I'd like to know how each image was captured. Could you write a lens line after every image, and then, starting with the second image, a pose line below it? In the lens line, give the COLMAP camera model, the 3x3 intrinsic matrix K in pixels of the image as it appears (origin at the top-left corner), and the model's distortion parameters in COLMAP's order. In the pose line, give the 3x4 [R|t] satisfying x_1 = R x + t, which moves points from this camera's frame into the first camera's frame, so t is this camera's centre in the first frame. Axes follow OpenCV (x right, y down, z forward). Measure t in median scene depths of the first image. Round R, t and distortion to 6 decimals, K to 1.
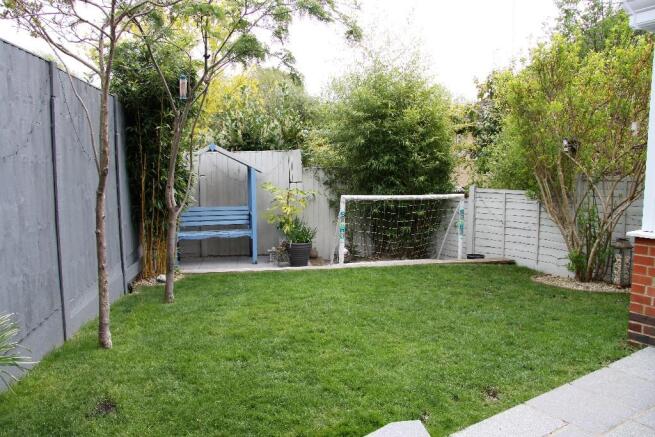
lens RADIAL K [[520.4, 0, 328.5], [0, 520.4, 224.5], [0, 0, 1]] dist [-0.149328, 0.095971]
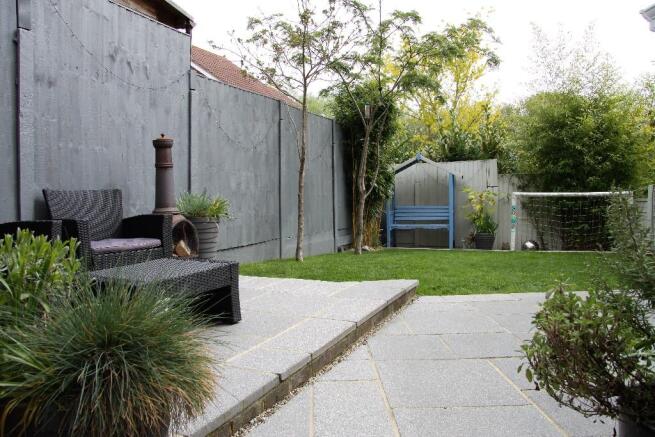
lens RADIAL K [[520.4, 0, 328.5], [0, 520.4, 224.5], [0, 0, 1]] dist [-0.149328, 0.095971]
pose [[0.860040, 0.017919, -0.509911, 0.235603], [-0.048372, 0.997745, -0.046525, 0.085366], [0.507928, 0.064679, 0.858968, -0.206269]]
